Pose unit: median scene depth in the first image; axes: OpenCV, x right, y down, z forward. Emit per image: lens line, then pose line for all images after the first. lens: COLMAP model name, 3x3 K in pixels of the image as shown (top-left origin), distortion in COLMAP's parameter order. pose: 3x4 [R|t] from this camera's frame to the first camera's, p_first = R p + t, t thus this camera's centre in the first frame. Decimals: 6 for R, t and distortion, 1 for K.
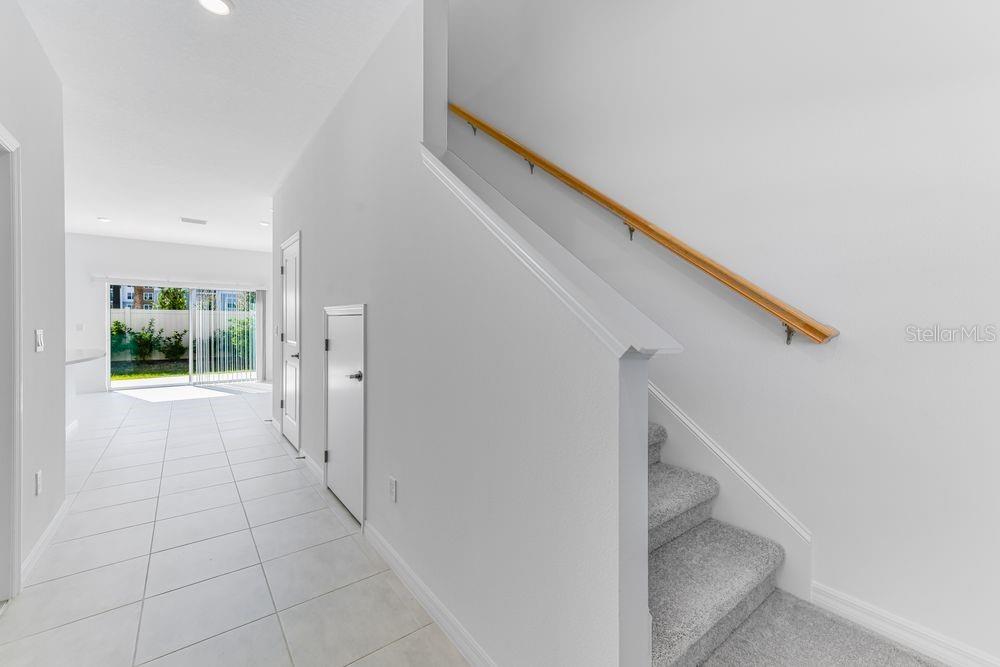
lens RADIAL K [[403.4, 0, 500.0], [0, 403.4, 333.5], [0, 0, 1]] dist [0.002584, 0.000138]
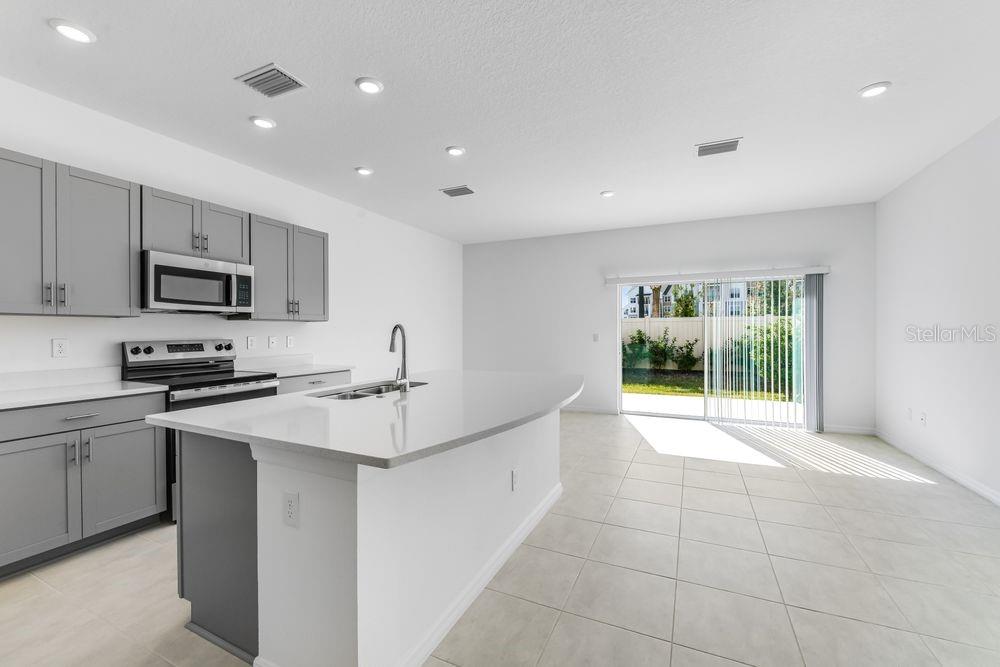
lens RADIAL K [[403.6, 0, 509.0], [0, 403.6, 328.1], [0, 0, 1]] dist [0.019971, 0.000155]
pose [[0.462592, -0.012392, -0.886485, -0.178047], [-0.014633, 0.999659, -0.021610, -0.007638], [0.886450, 0.022969, 0.462253, 0.219727]]
